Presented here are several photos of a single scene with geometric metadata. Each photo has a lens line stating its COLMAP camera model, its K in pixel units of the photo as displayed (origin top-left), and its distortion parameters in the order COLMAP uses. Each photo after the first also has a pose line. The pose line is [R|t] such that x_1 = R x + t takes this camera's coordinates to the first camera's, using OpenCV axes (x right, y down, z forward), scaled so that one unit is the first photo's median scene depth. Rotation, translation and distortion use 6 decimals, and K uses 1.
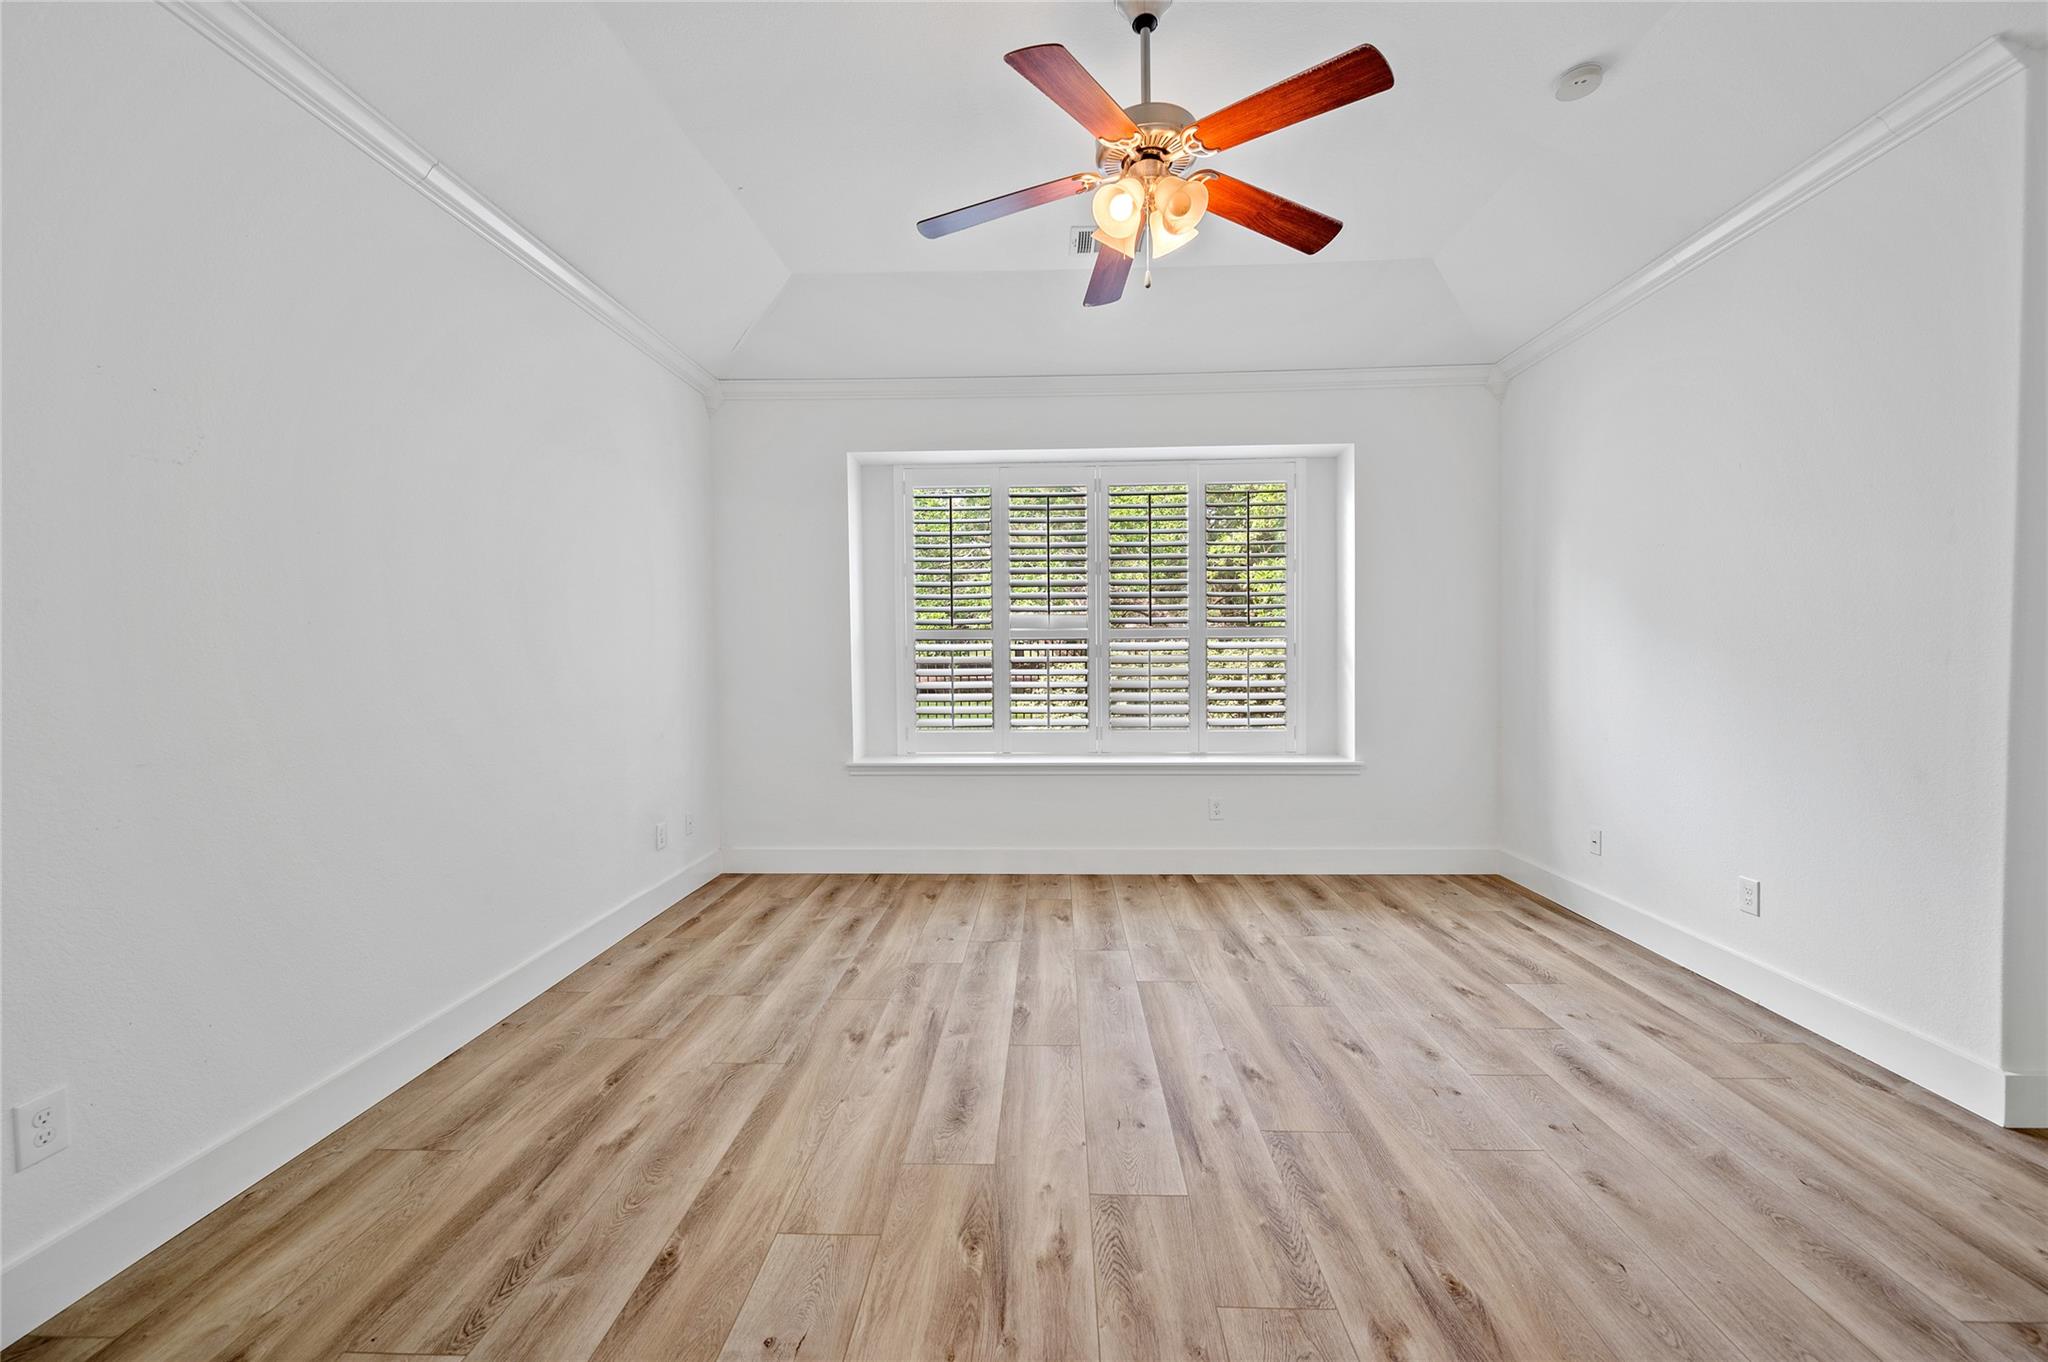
lens RADIAL K [[805.6, 0, 1031.4], [0, 805.6, 676.5], [0, 0, 1]] dist [-0.001650, 0.000655]
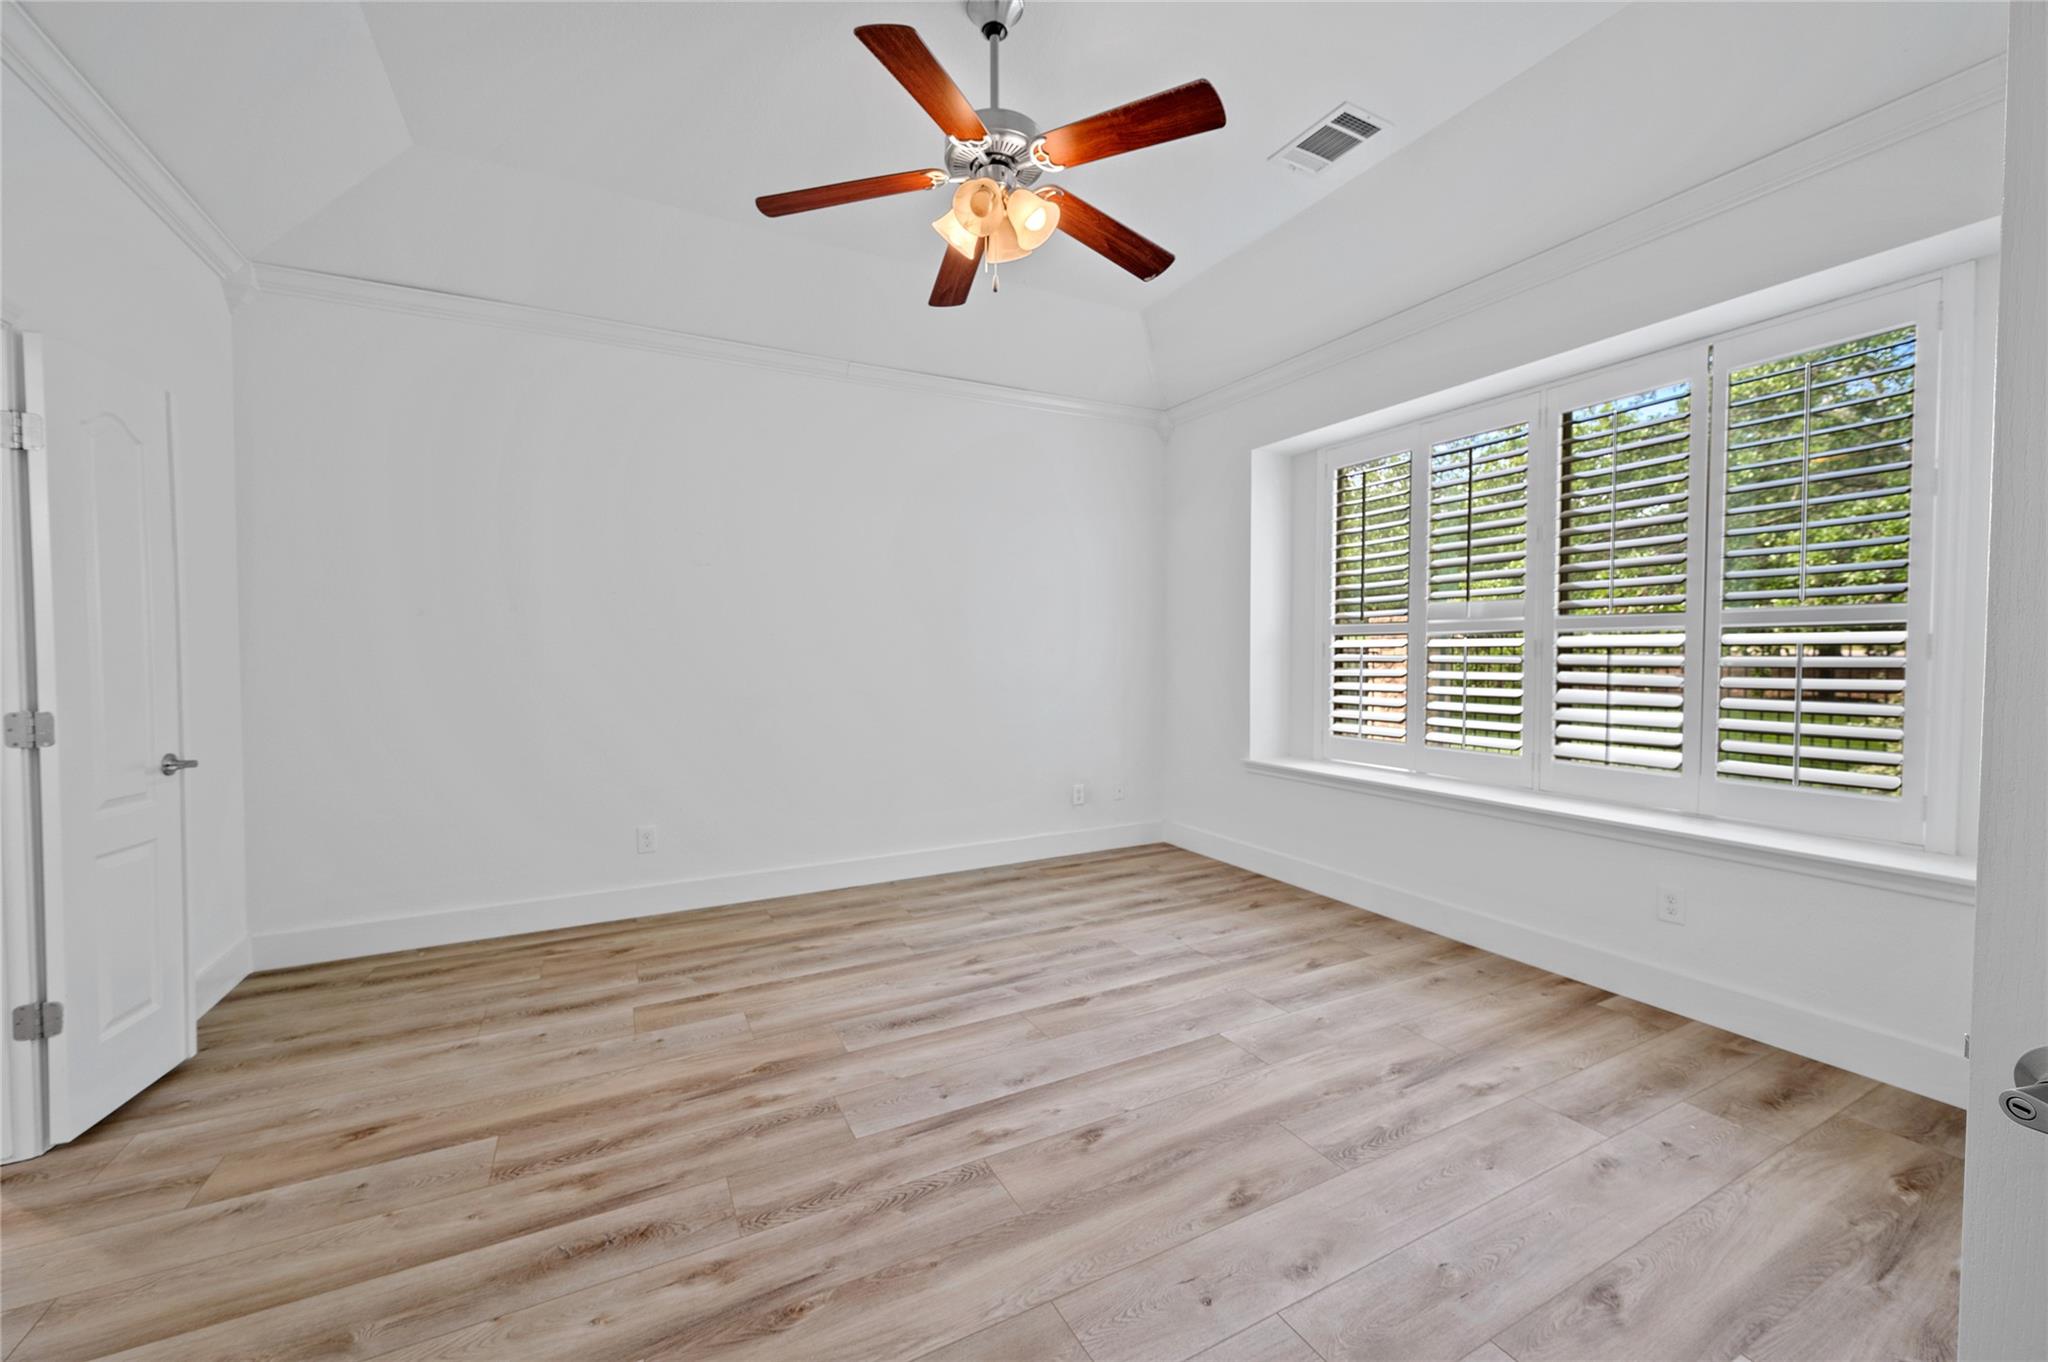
lens RADIAL K [[805.6, 0, 1025.5], [0, 805.6, 675.8], [0, 0, 1]] dist [-0.001650, 0.000655]
pose [[0.495026, 0.031245, -0.868316, 0.730046], [-0.025688, 0.999443, 0.021319, -0.016456], [0.868499, 0.011752, 0.495552, 0.371559]]
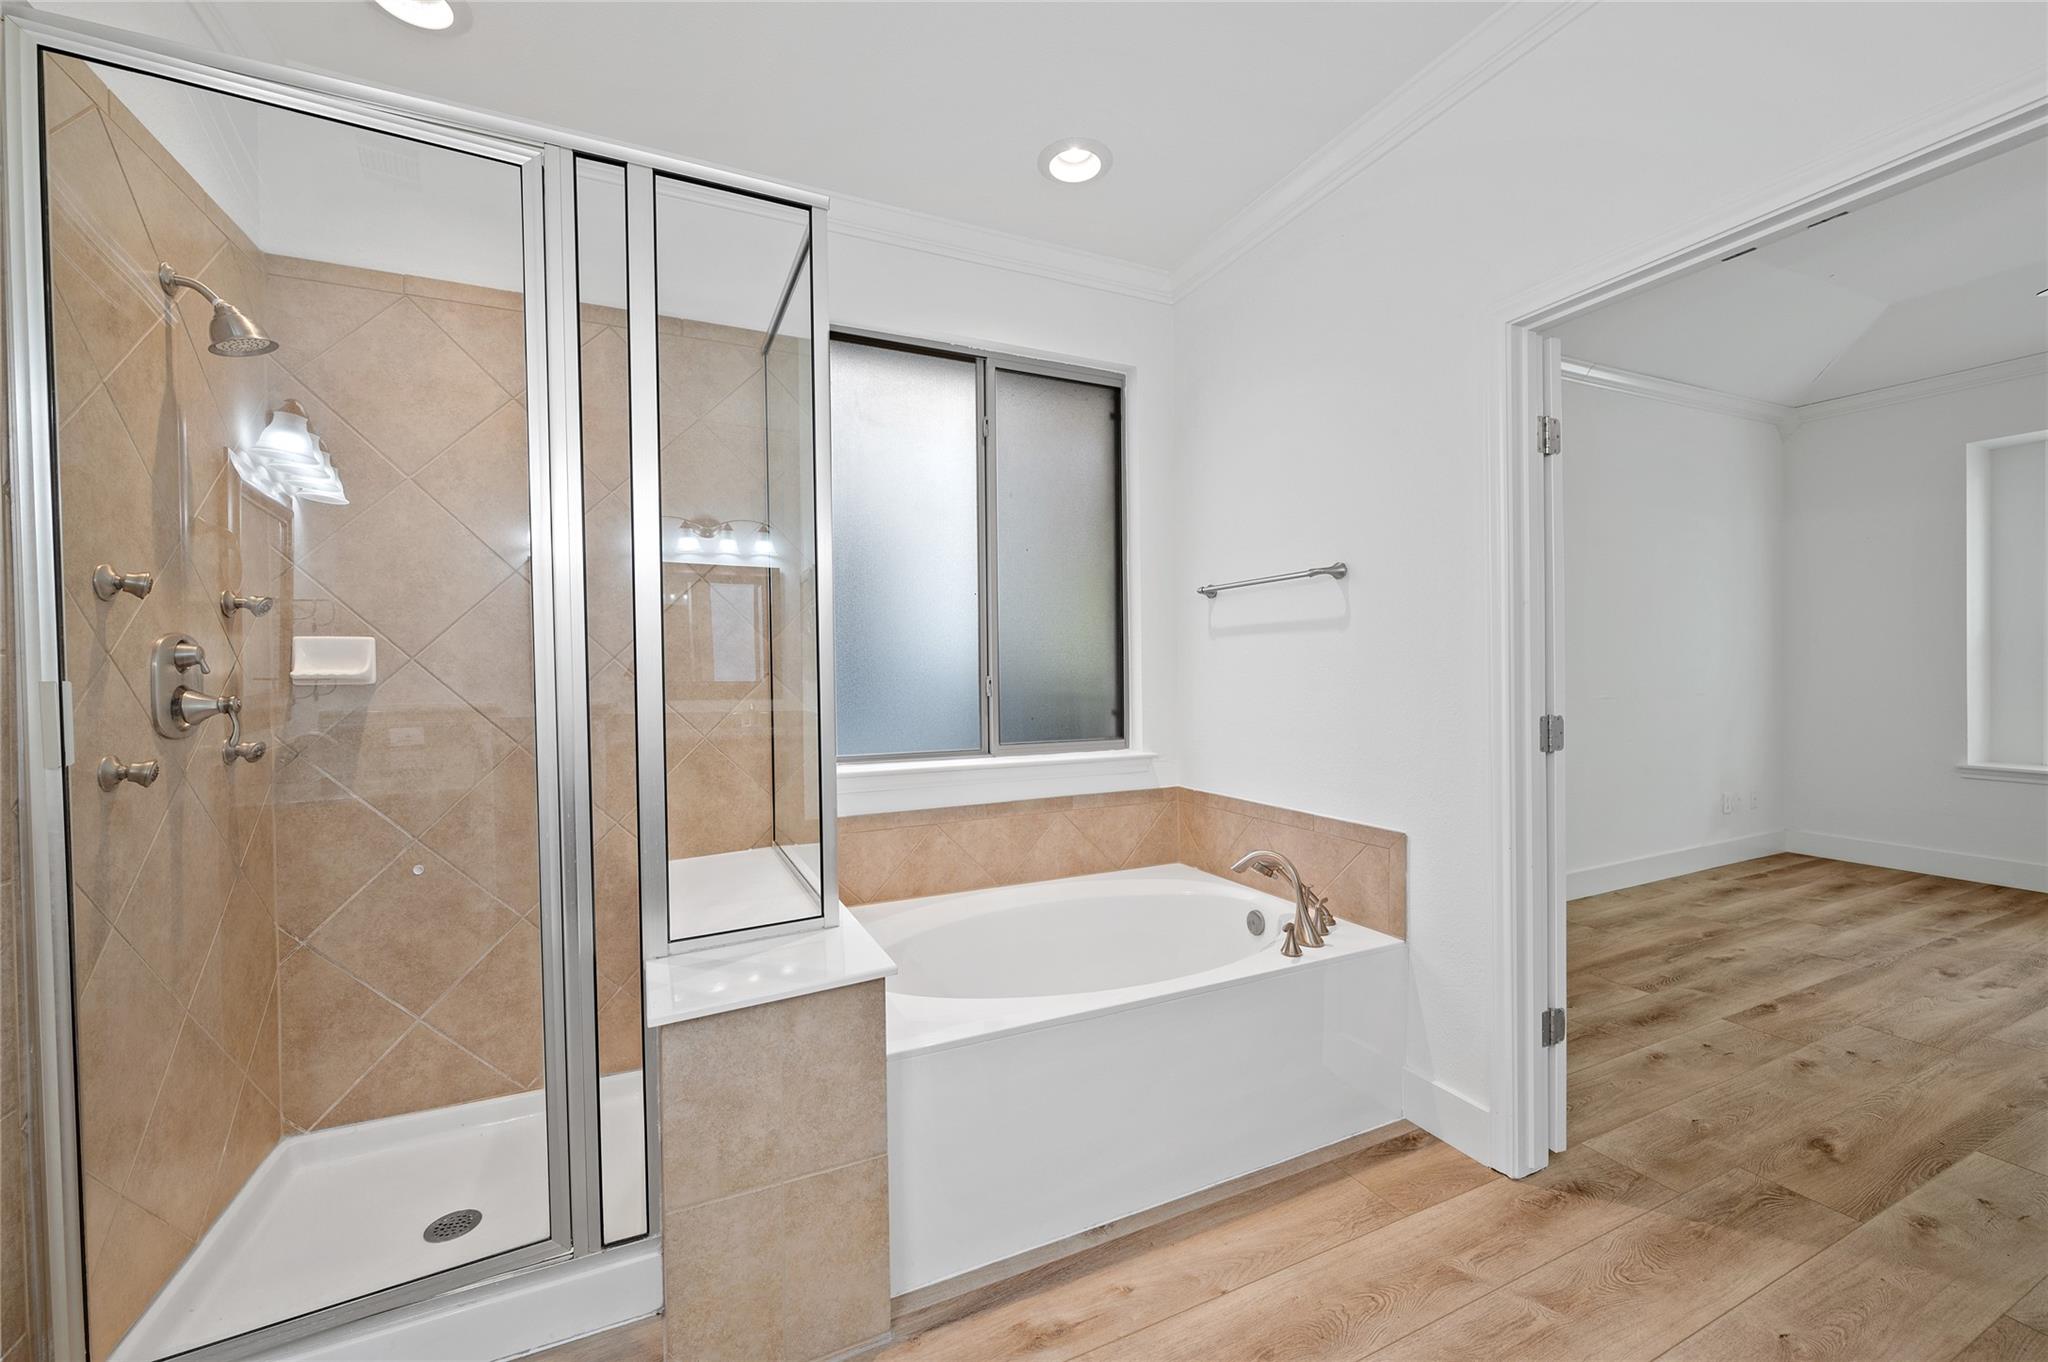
lens RADIAL K [[805.6, 0, 1034.9], [0, 805.6, 674.2], [0, 0, 1]] dist [-0.001650, 0.000655]
pose [[0.454399, 0.007447, -0.890767, 0.184585], [-0.015854, 0.999874, 0.000272, 0.023269], [0.890657, 0.013999, 0.454460, -0.610586]]
